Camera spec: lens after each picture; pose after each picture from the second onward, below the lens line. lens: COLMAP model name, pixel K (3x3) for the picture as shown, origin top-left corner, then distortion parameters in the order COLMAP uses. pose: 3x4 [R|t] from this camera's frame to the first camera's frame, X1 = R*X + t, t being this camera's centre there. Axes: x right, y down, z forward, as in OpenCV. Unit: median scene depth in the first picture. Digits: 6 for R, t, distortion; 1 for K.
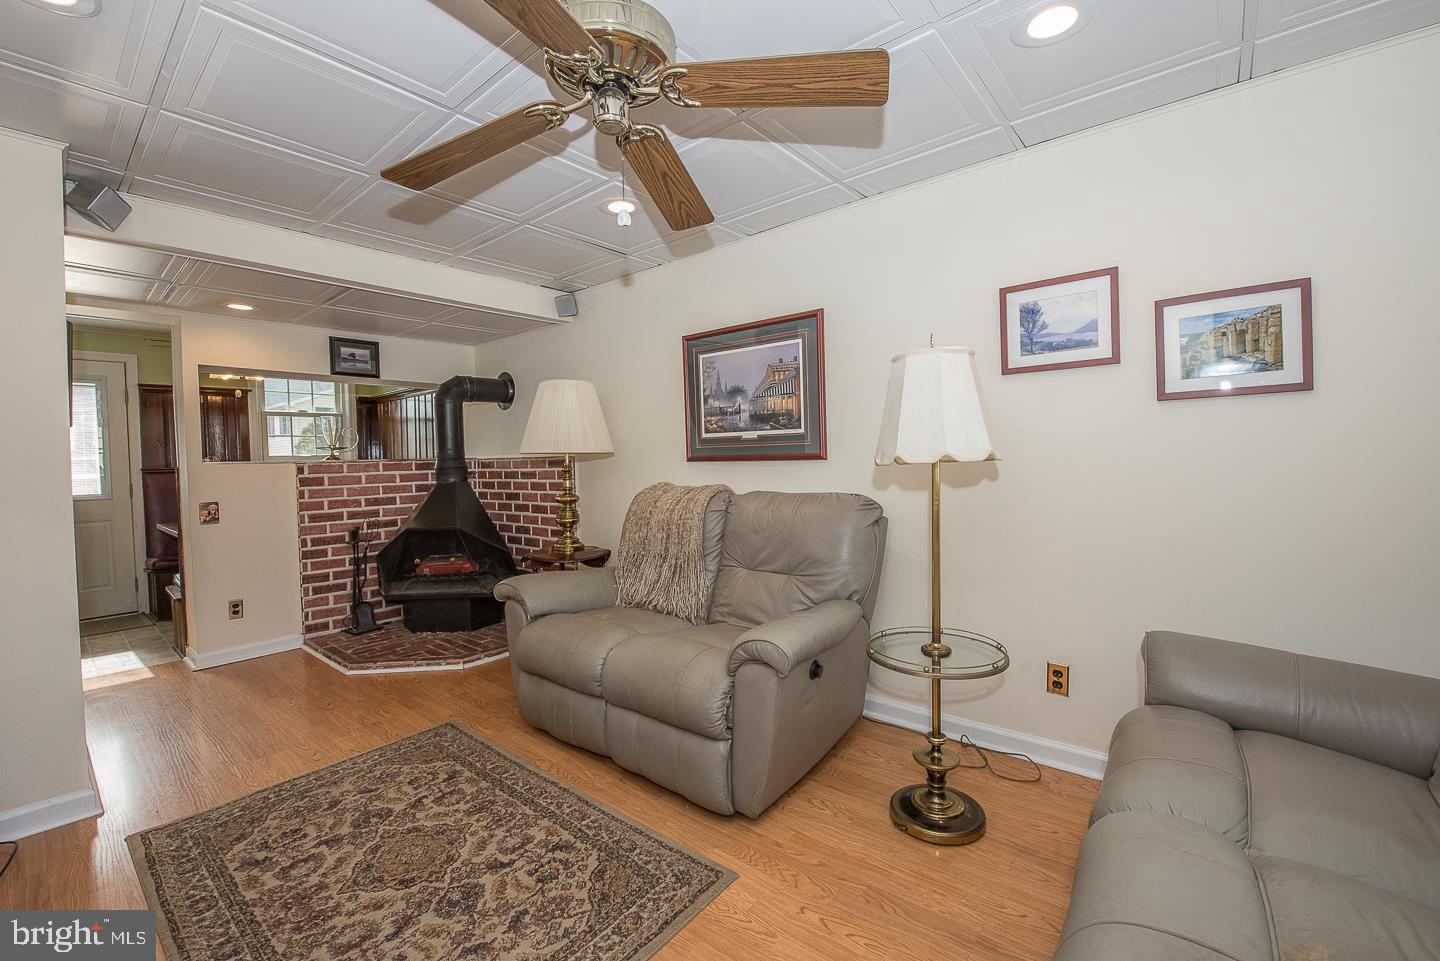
lens RADIAL K [[583.1, 0, 709.8], [0, 583.1, 470.3], [0, 0, 1]] dist [-0.012981, -0.001065]
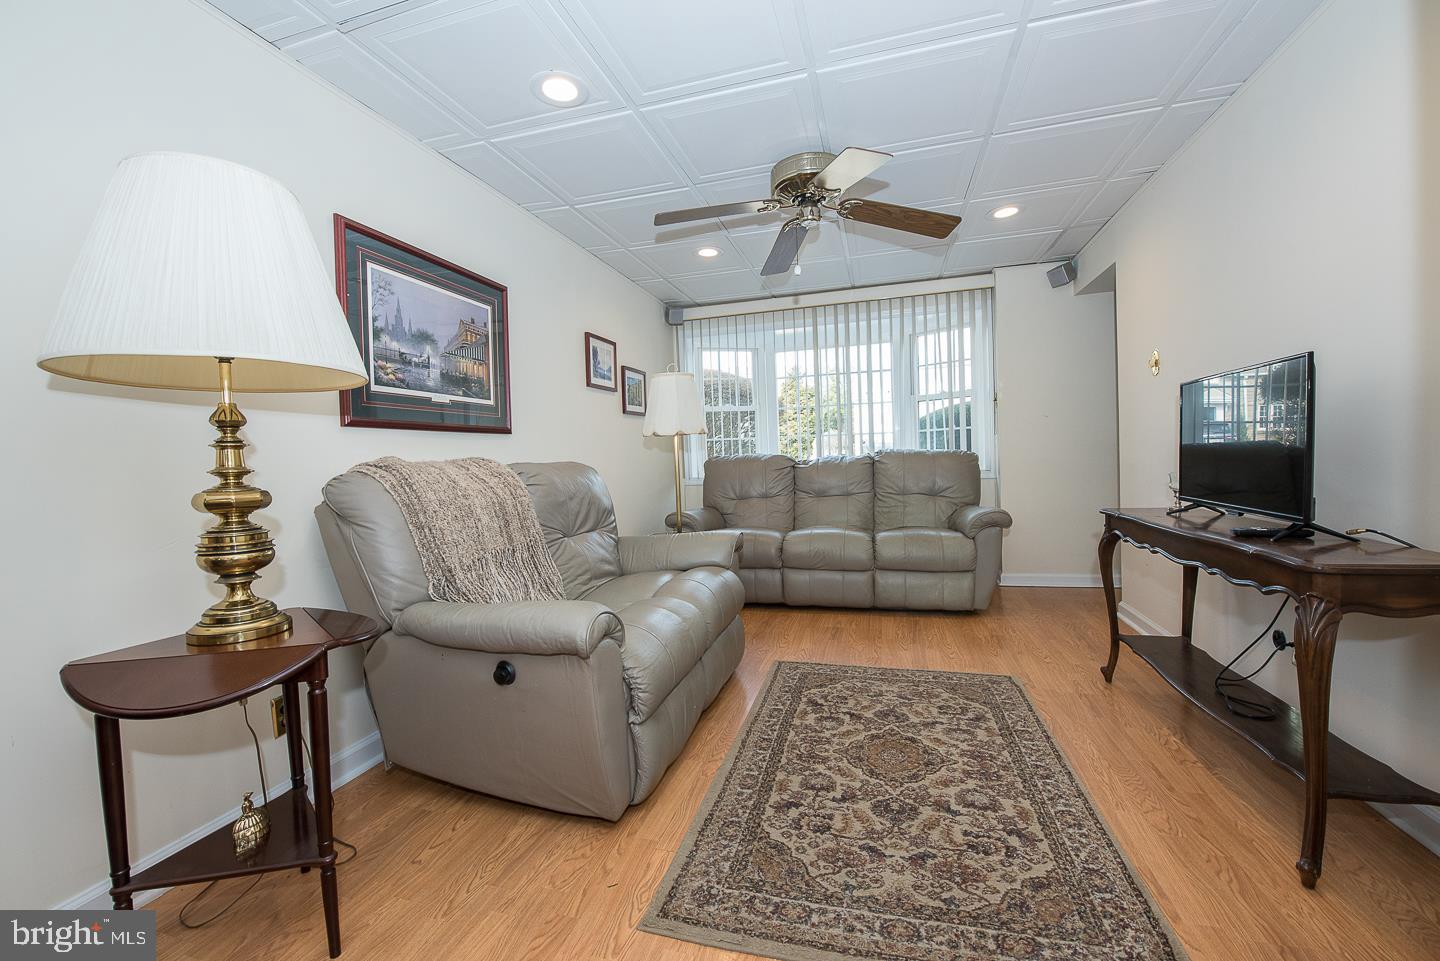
lens RADIAL K [[583.1, 0, 712.0], [0, 583.1, 477.2], [0, 0, 1]] dist [-0.012981, -0.001065]
pose [[-0.397138, 0.005130, 0.917744, -1.167058], [0.065740, 0.997575, 0.022871, 0.076067], [-0.915401, 0.069415, -0.396512, 1.435780]]
